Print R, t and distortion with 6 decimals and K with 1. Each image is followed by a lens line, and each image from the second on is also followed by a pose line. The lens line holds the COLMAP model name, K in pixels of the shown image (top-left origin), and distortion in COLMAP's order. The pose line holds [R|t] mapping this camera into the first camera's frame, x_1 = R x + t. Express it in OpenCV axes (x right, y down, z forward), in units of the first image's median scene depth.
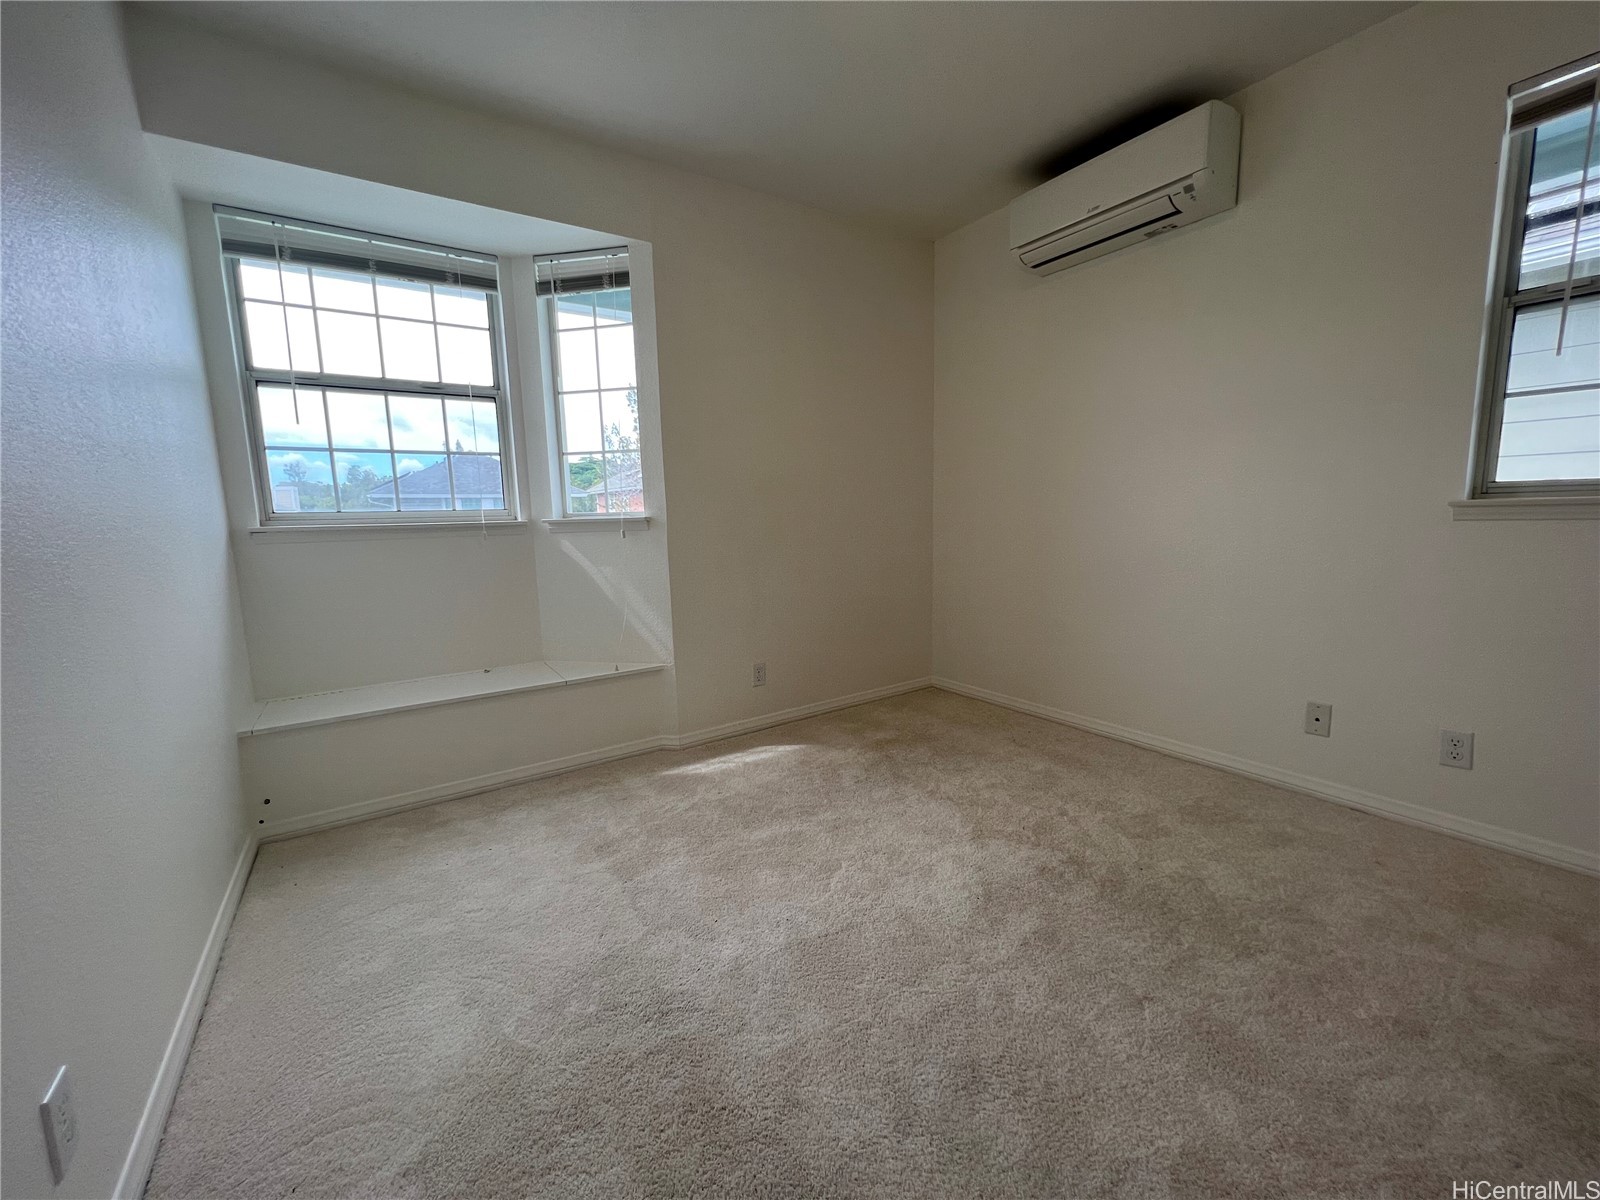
lens RADIAL K [[638.8, 0, 800.0], [0, 638.8, 600.0], [0, 0, 1]] dist [-0.003026, 0.000518]
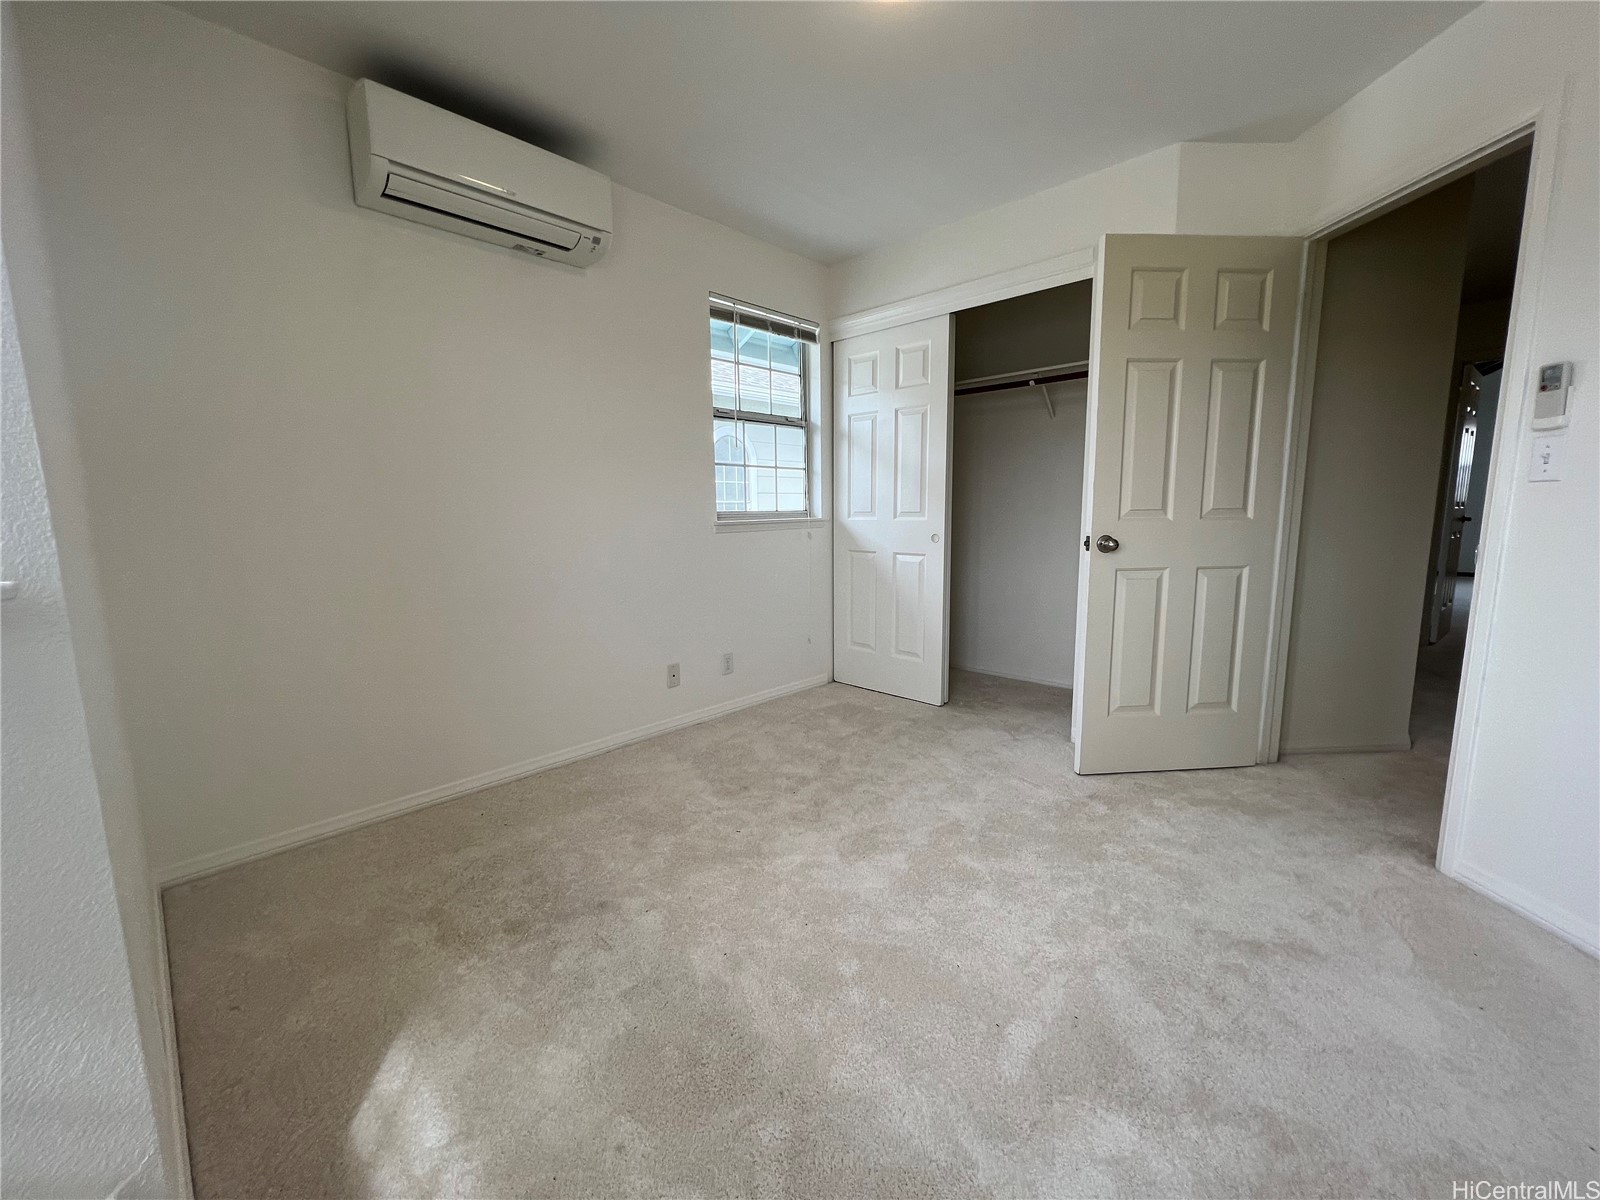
lens RADIAL K [[638.8, 0, 800.0], [0, 638.8, 600.0], [0, 0, 1]] dist [-0.003026, 0.000518]
pose [[-0.207477, -0.110632, 0.971964, -0.564516], [0.157392, 0.976865, 0.144786, -0.128873], [-0.965495, 0.183019, -0.185264, 0.904308]]
